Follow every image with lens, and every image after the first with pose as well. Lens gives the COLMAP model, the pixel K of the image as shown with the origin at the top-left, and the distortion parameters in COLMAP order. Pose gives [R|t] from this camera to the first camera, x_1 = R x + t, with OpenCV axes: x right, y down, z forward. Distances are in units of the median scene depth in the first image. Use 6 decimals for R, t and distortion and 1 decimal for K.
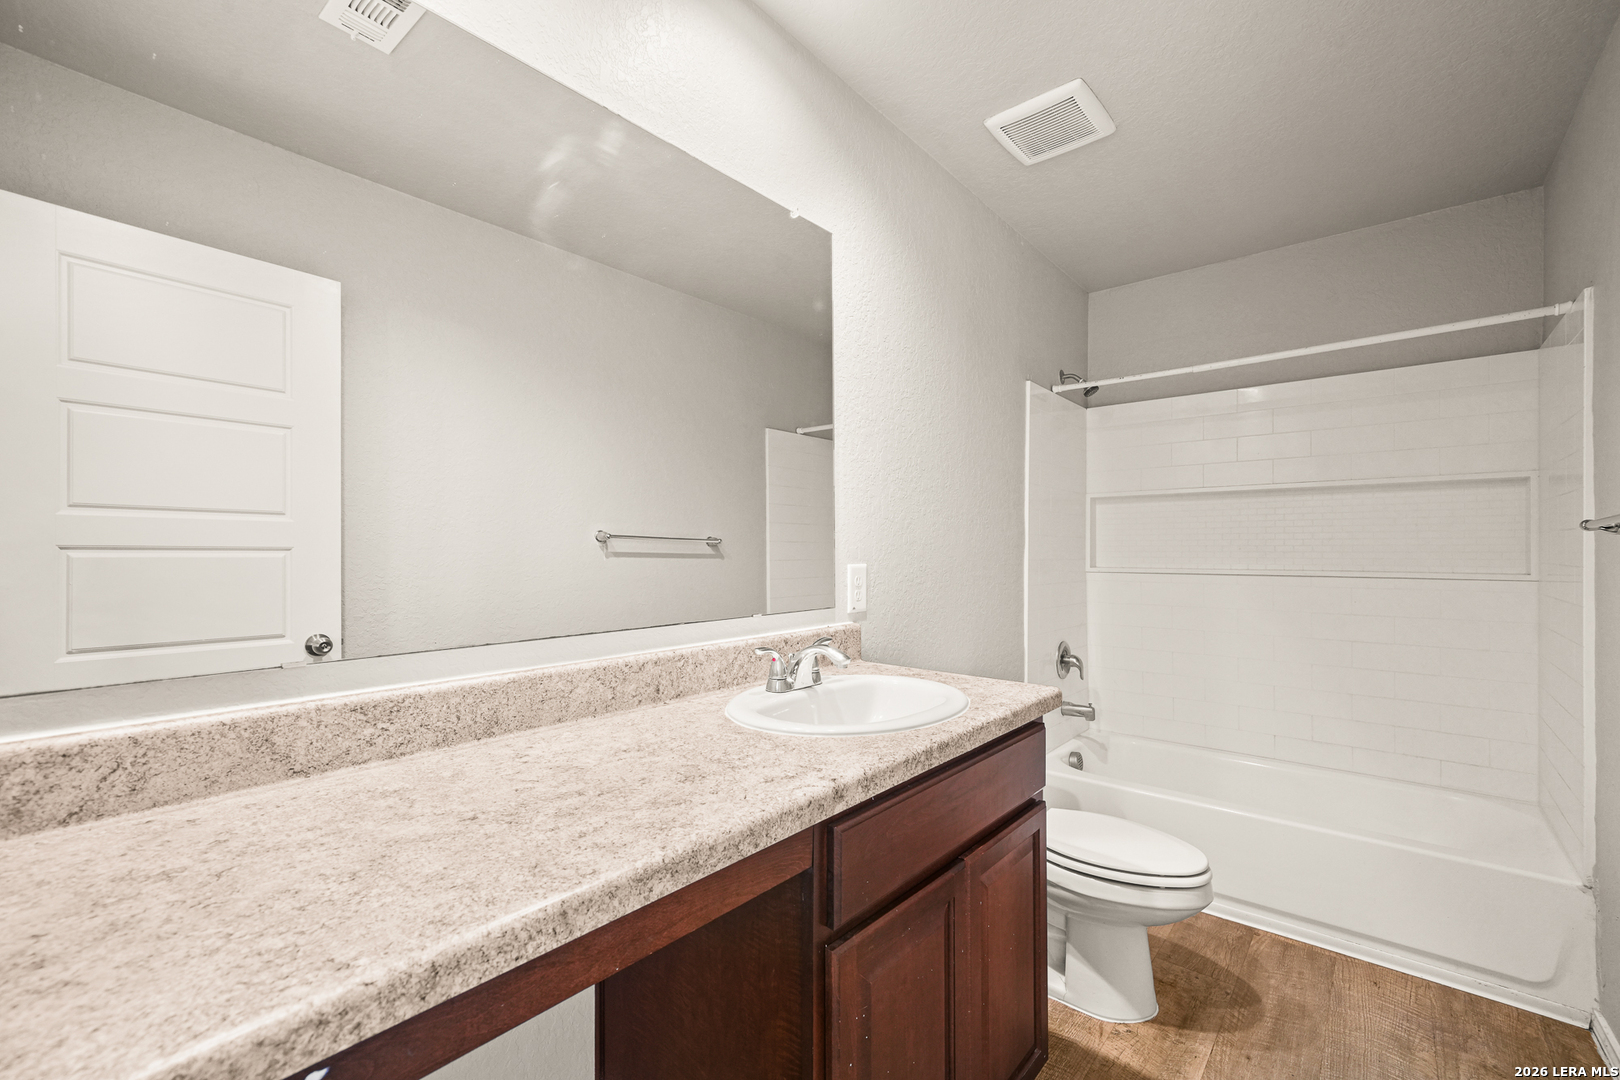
lens RADIAL K [[715.7, 0, 804.0], [0, 715.7, 540.7], [0, 0, 1]] dist [0.008848, 0.003713]
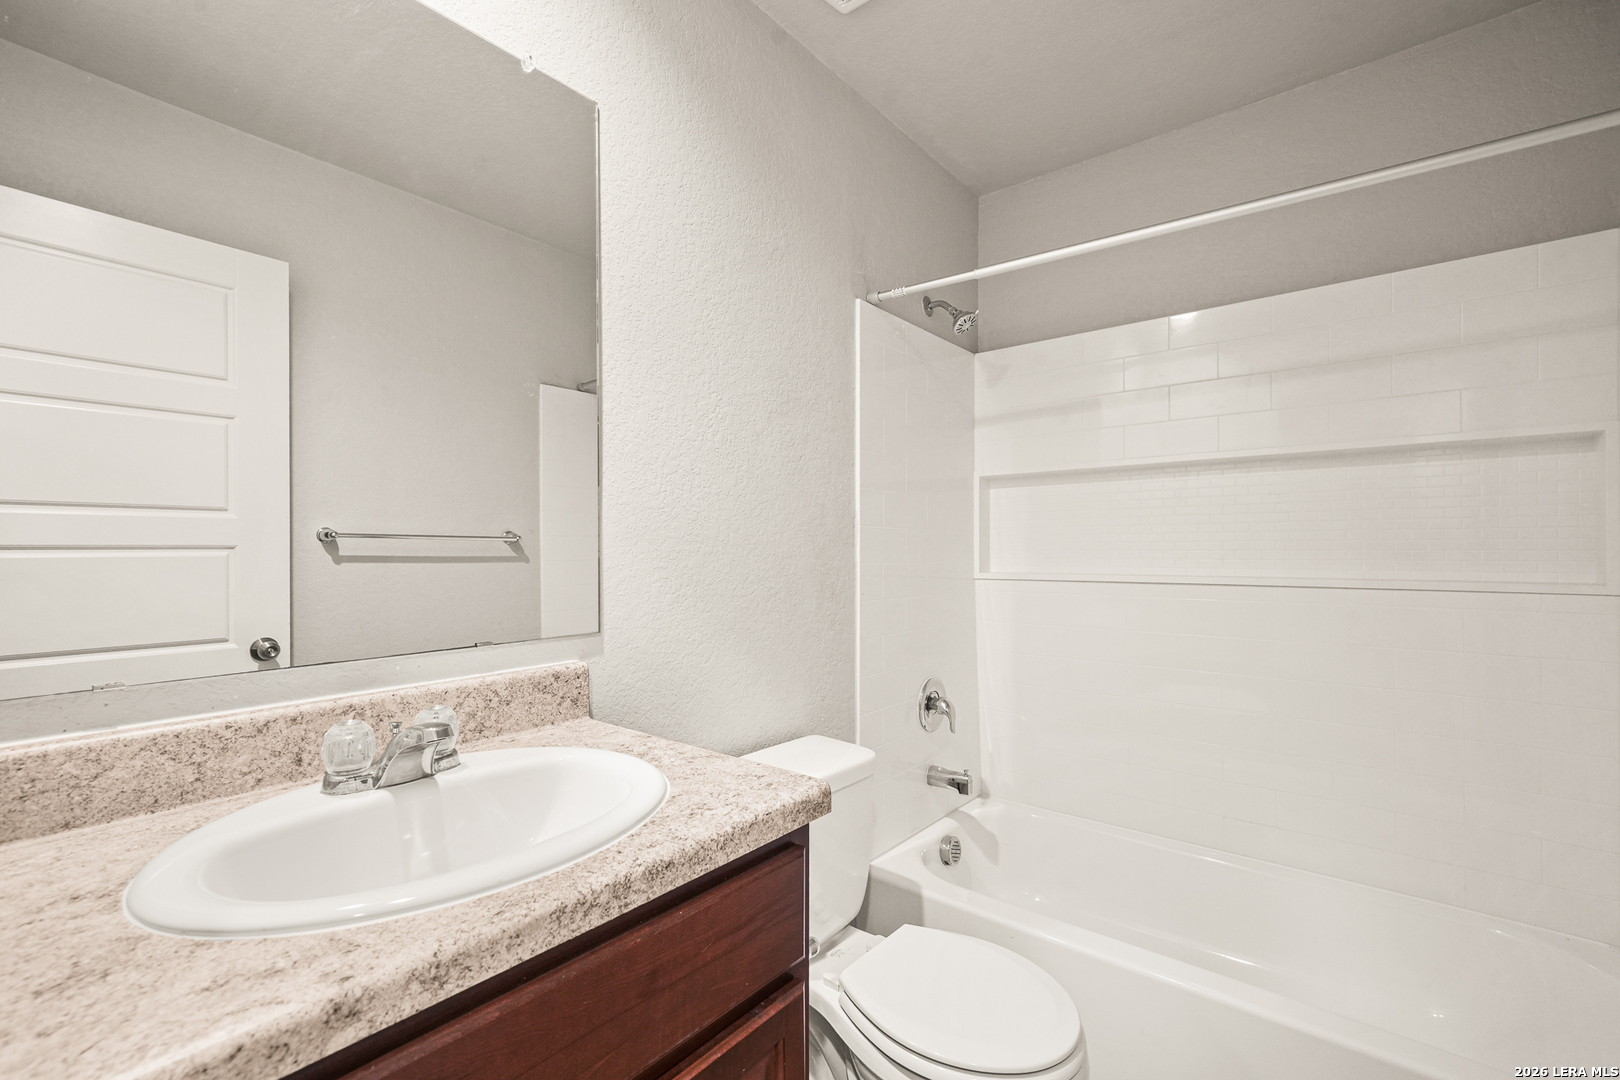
lens RADIAL K [[715.7, 0, 813.5], [0, 715.7, 541.7], [0, 0, 1]] dist [0.008848, 0.003713]
pose [[0.999985, -0.003098, -0.004420, 0.298938], [0.003124, 0.999977, 0.006078, 0.000194], [0.004401, -0.006092, 0.999972, 0.343748]]
